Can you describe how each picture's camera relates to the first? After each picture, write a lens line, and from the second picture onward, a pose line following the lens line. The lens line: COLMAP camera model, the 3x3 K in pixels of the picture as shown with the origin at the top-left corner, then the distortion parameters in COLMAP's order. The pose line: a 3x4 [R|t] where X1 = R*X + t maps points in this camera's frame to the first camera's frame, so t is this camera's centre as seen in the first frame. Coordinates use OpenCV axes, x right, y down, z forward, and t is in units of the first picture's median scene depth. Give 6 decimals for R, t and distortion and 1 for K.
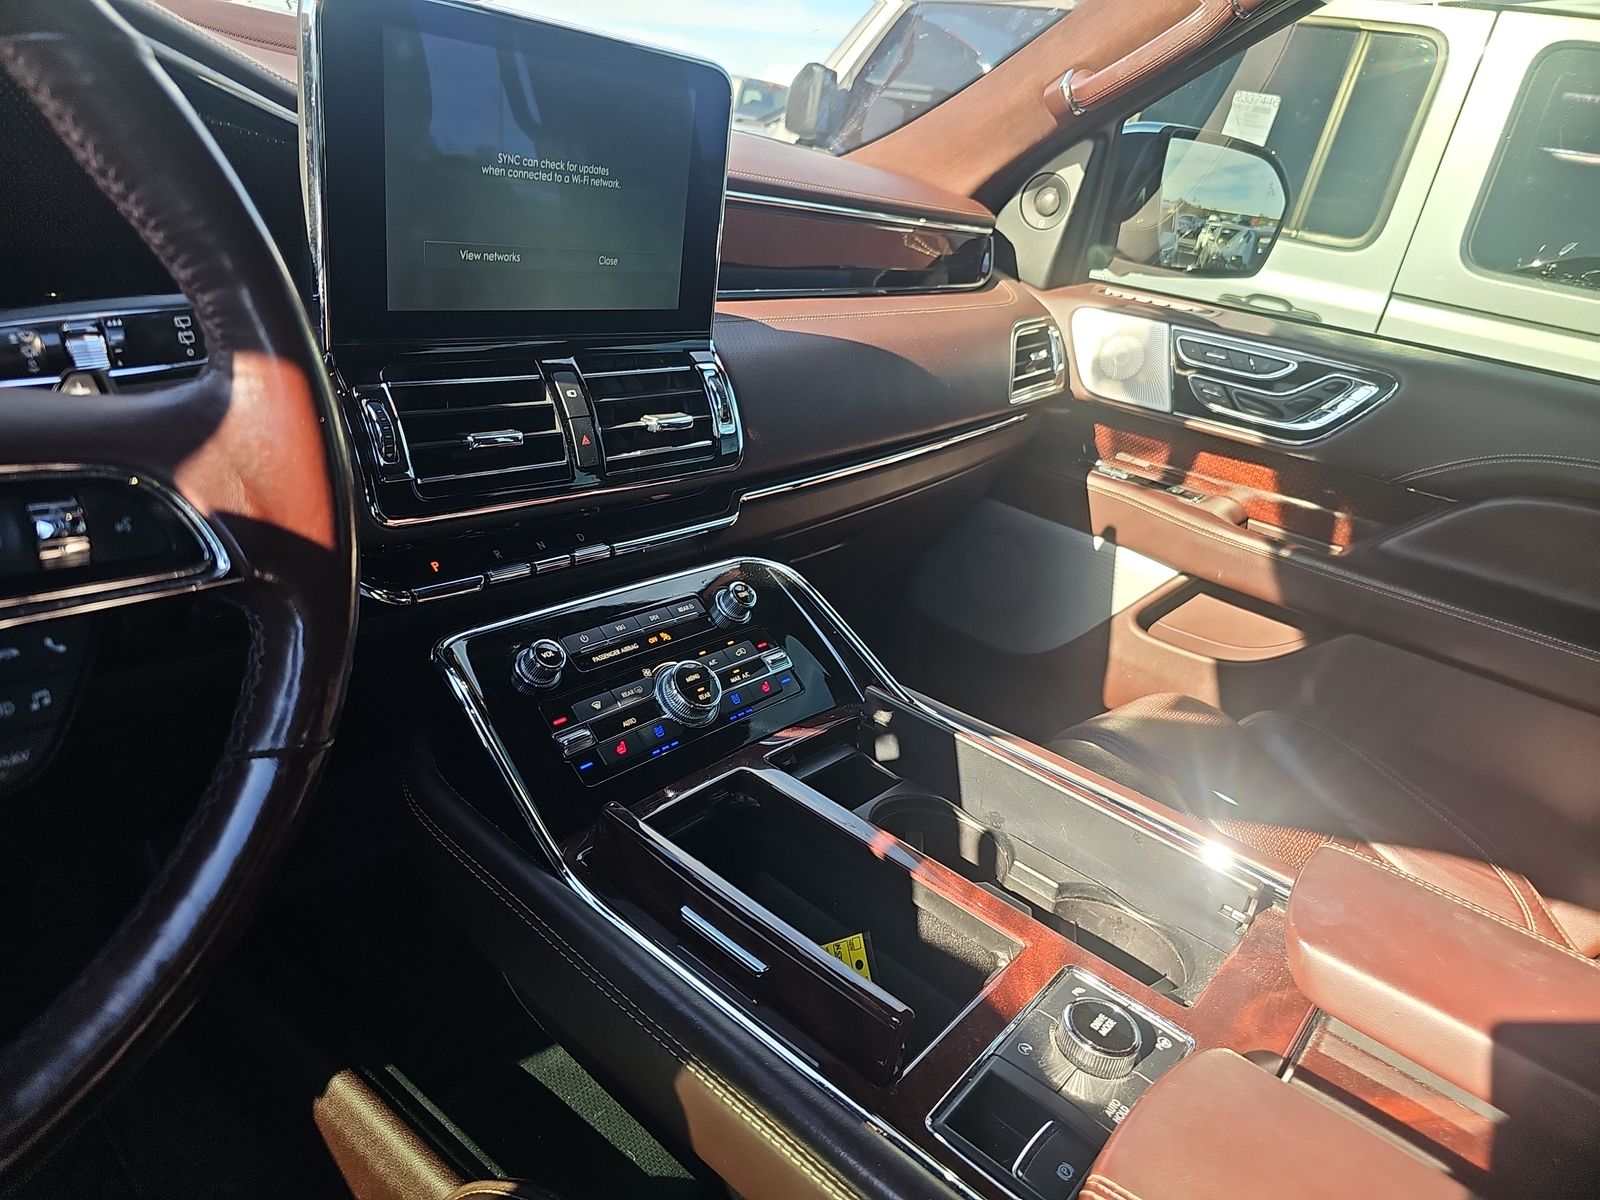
lens RADIAL K [[1082.6, 0, 790.5], [0, 1082.6, 603.6], [0, 0, 1]] dist [0.040560, -0.003111]
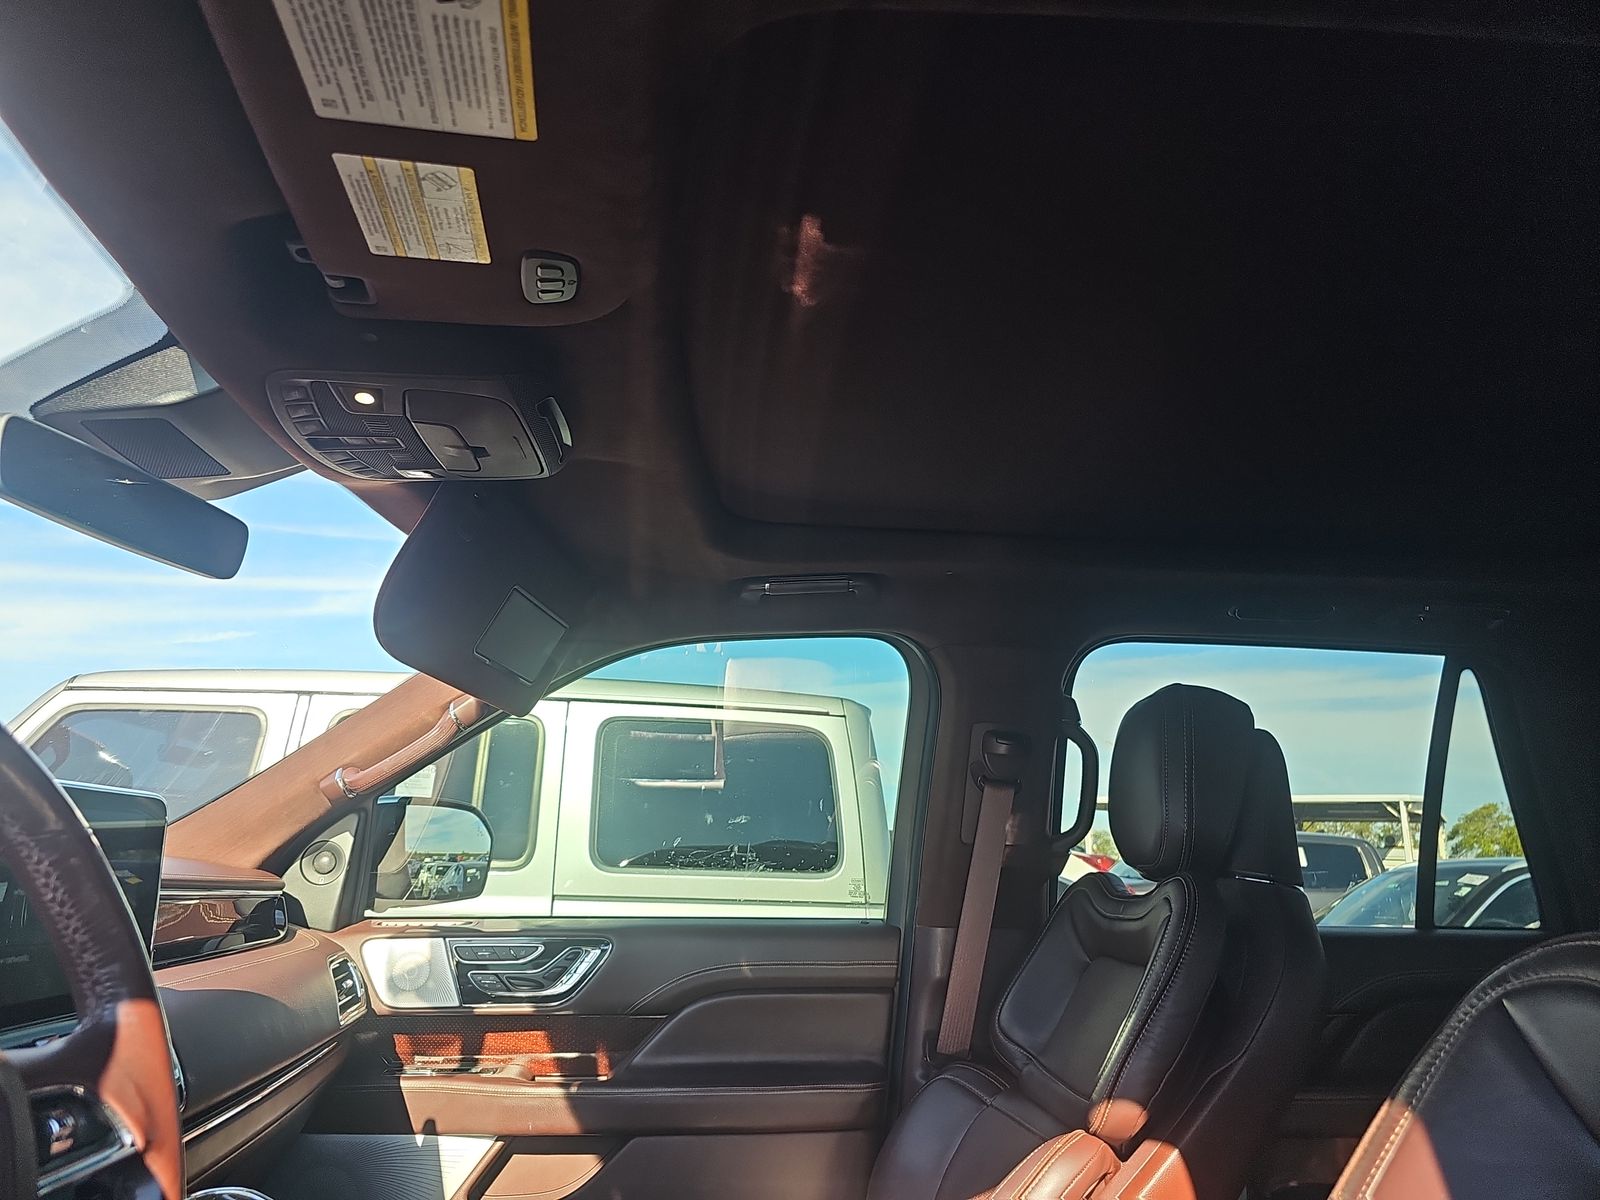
lens RADIAL K [[1082.6, 0, 790.5], [0, 1082.6, 603.6], [0, 0, 1]] dist [0.040560, -0.003111]
pose [[0.727333, 0.019990, 0.685993, -0.259800], [0.358374, 0.841401, -0.404490, 0.084139], [-0.585281, 0.540042, 0.604815, -0.244992]]
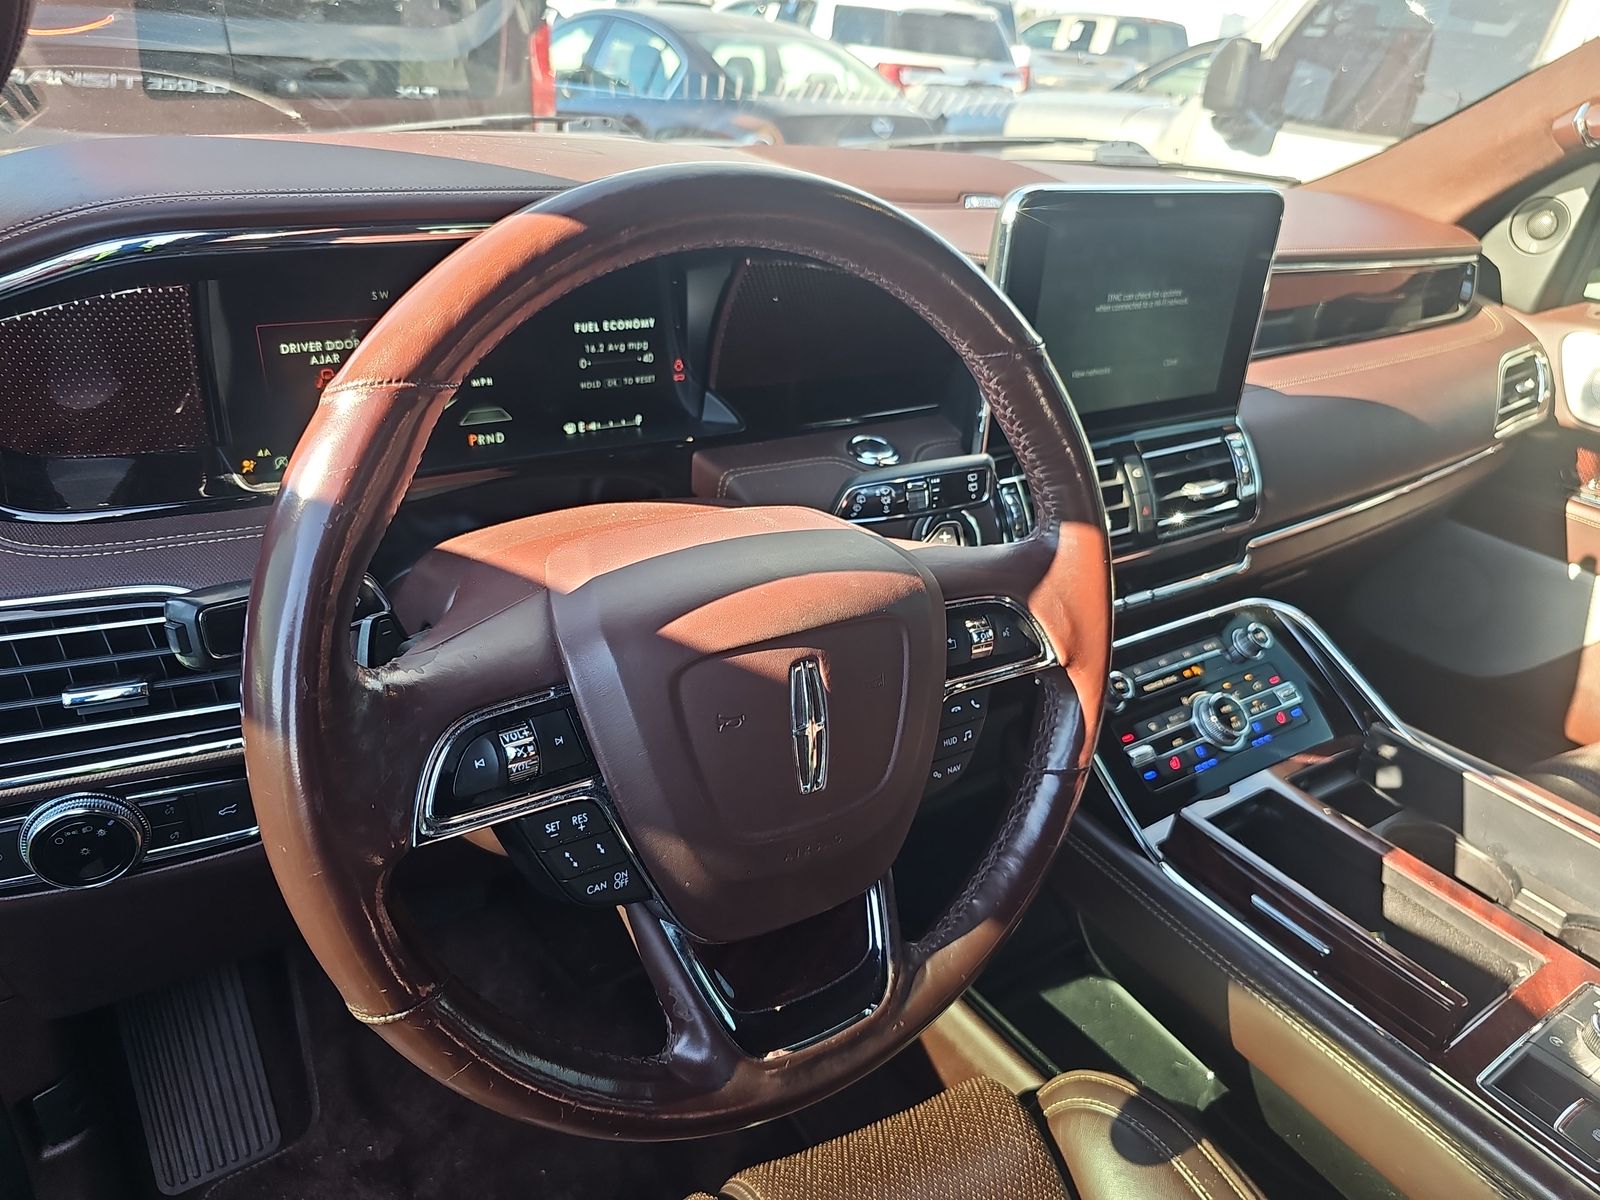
lens RADIAL K [[1100.9, 0, 795.2], [0, 1100.9, 623.4], [0, 0, 1]] dist [0.004362, -0.002842]
pose [[0.956558, 0.053658, -0.286562, -0.114975], [-0.038455, 0.997551, 0.058426, -0.045341], [0.288995, -0.044868, 0.956278, -0.179380]]
